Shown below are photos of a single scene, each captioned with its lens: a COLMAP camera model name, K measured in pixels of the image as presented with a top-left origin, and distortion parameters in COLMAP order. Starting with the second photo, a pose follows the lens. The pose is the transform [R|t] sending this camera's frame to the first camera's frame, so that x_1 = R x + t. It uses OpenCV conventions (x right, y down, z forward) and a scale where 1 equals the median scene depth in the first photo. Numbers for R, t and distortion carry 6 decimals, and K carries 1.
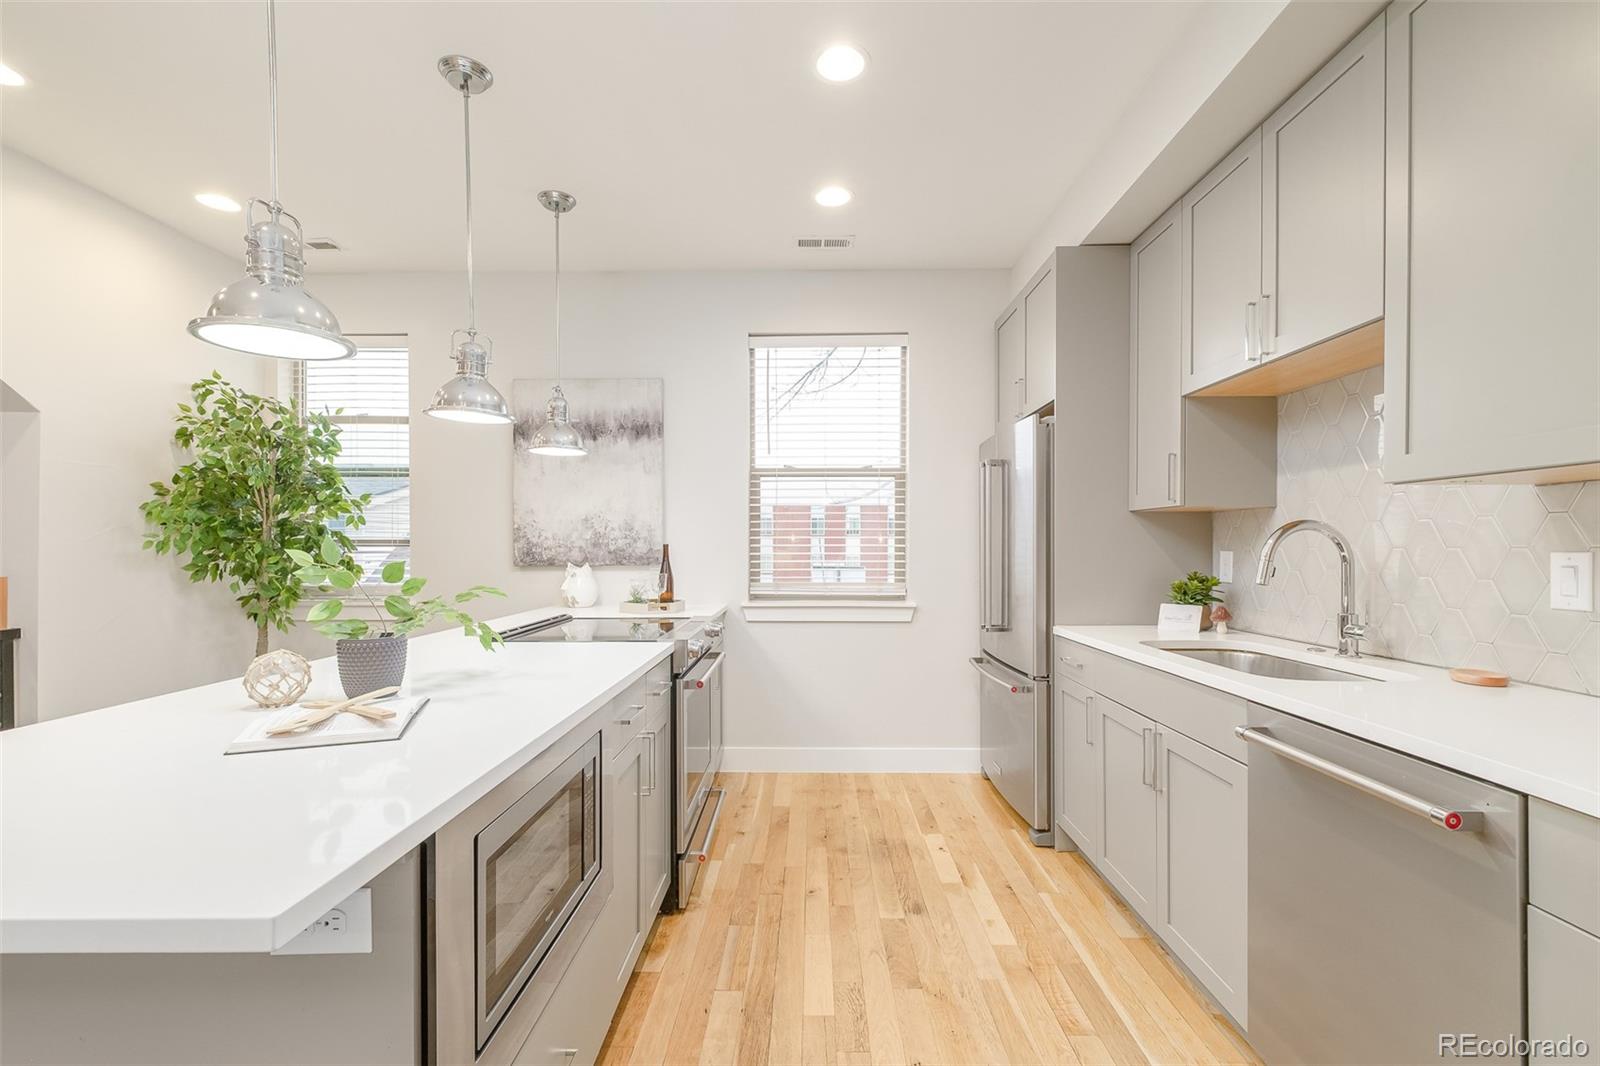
lens RADIAL K [[689.0, 0, 801.1], [0, 689.0, 551.5], [0, 0, 1]] dist [-0.000517, 0.000049]
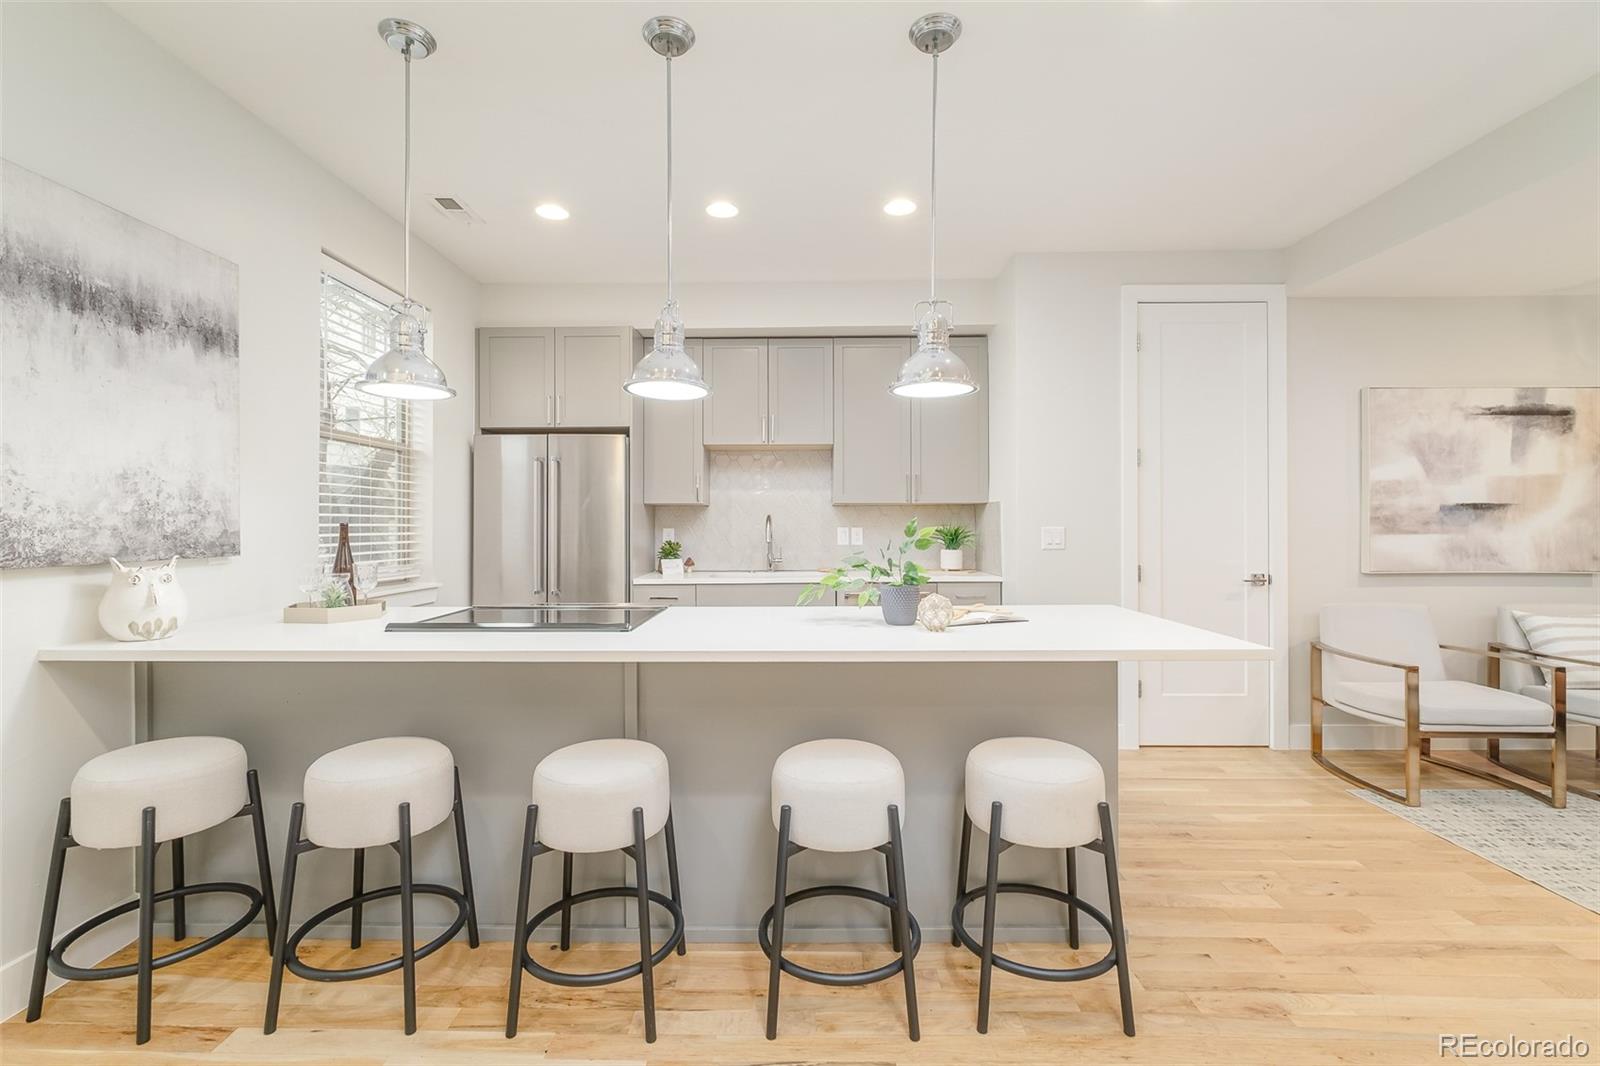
lens RADIAL K [[696.4, 0, 796.1], [0, 696.4, 523.3], [0, 0, 1]] dist [-0.002531, 0.000373]
pose [[0.004860, 0.003677, 0.999981, -1.096753], [0.009866, 0.999944, -0.003725, -0.003752], [-0.999940, 0.009884, 0.004824, 0.618947]]
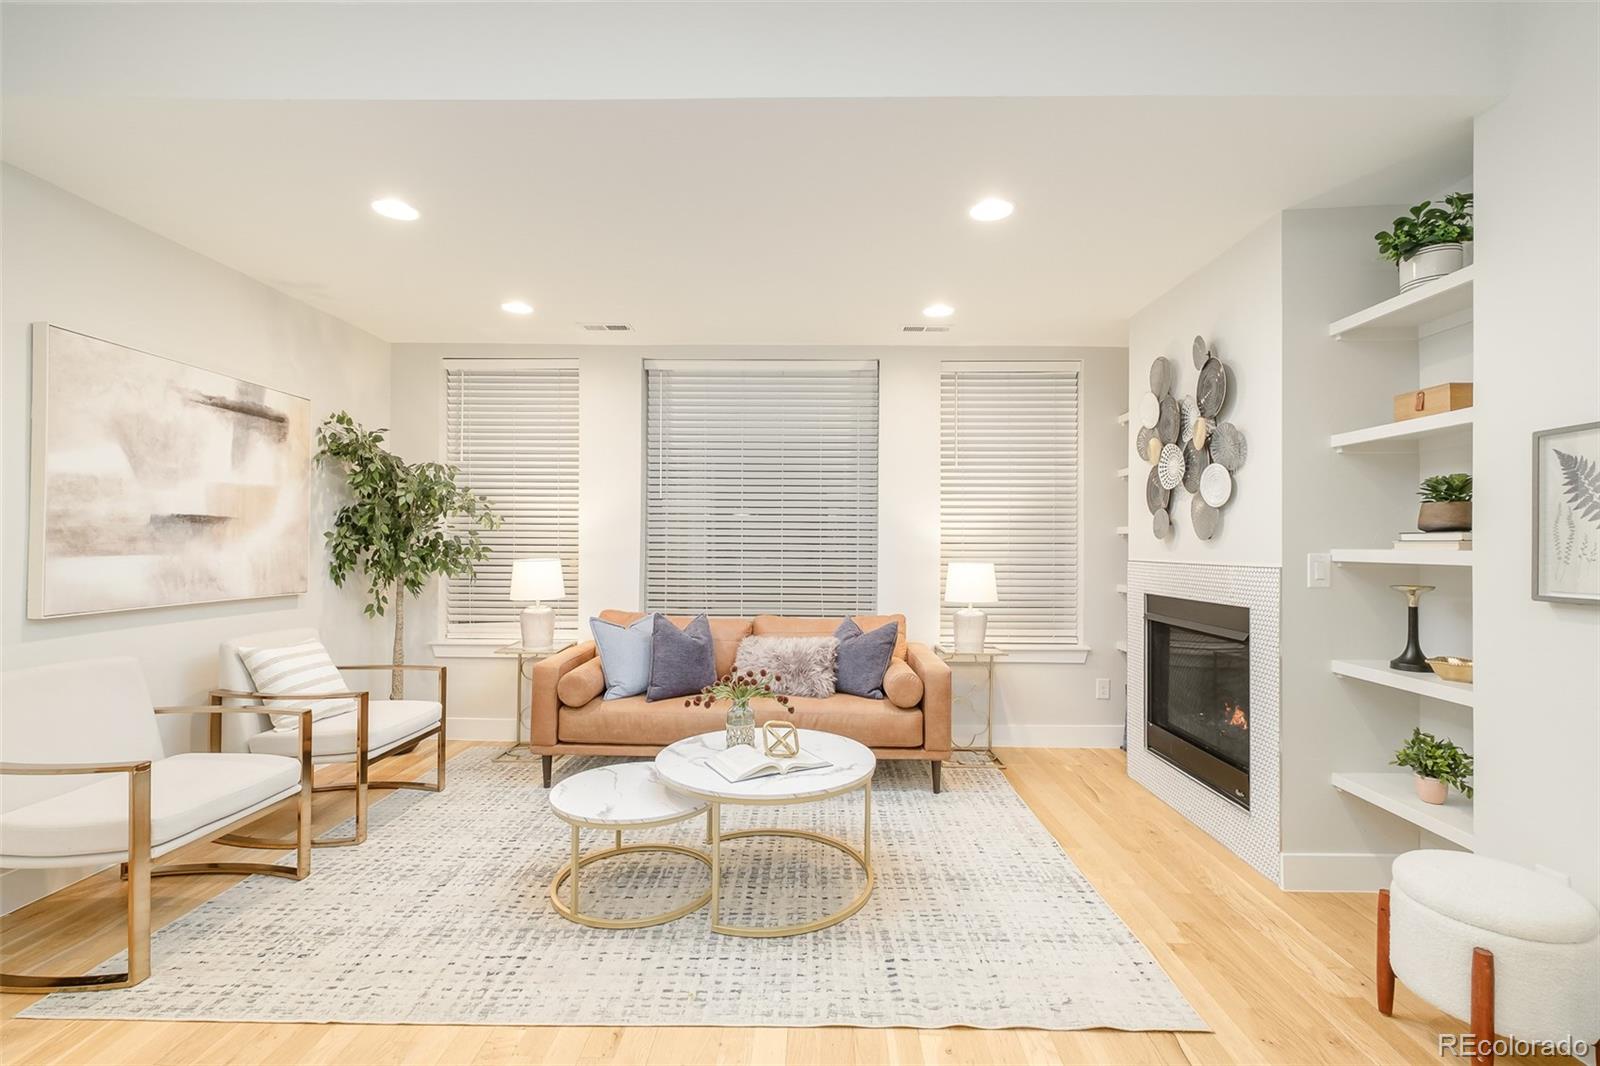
lens RADIAL K [[699.3, 0, 793.8], [0, 699.3, 539.2], [0, 0, 1]] dist [0.001068, 0.000192]
pose [[-0.999914, -0.004342, 0.012380, -0.681134], [-0.004329, 0.999990, 0.001005, -0.002669], [-0.012384, 0.000951, -0.999923, 0.365255]]
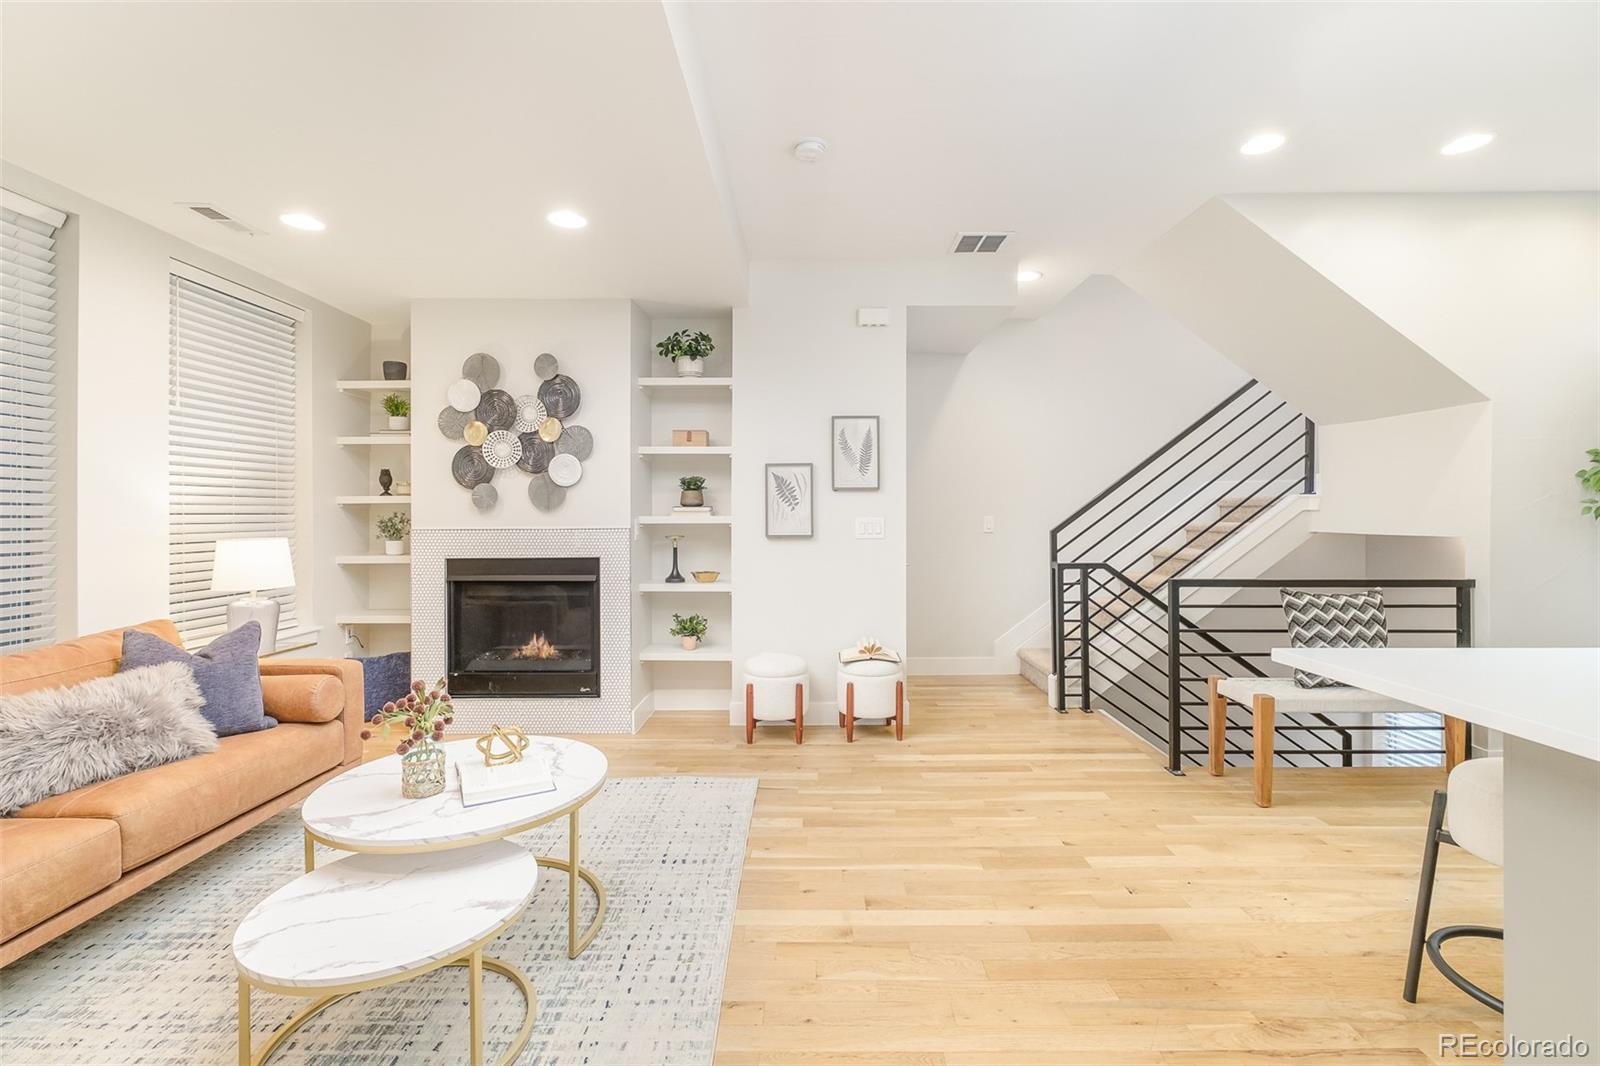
lens RADIAL K [[699.3, 0, 810.4], [0, 699.3, 513.9], [0, 0, 1]] dist [-0.003827, -0.000507]
pose [[0.010771, -0.000962, -0.999942, 0.083590], [-0.005024, 0.999987, -0.001016, 0.002181], [0.999929, 0.005034, 0.010766, -0.180229]]
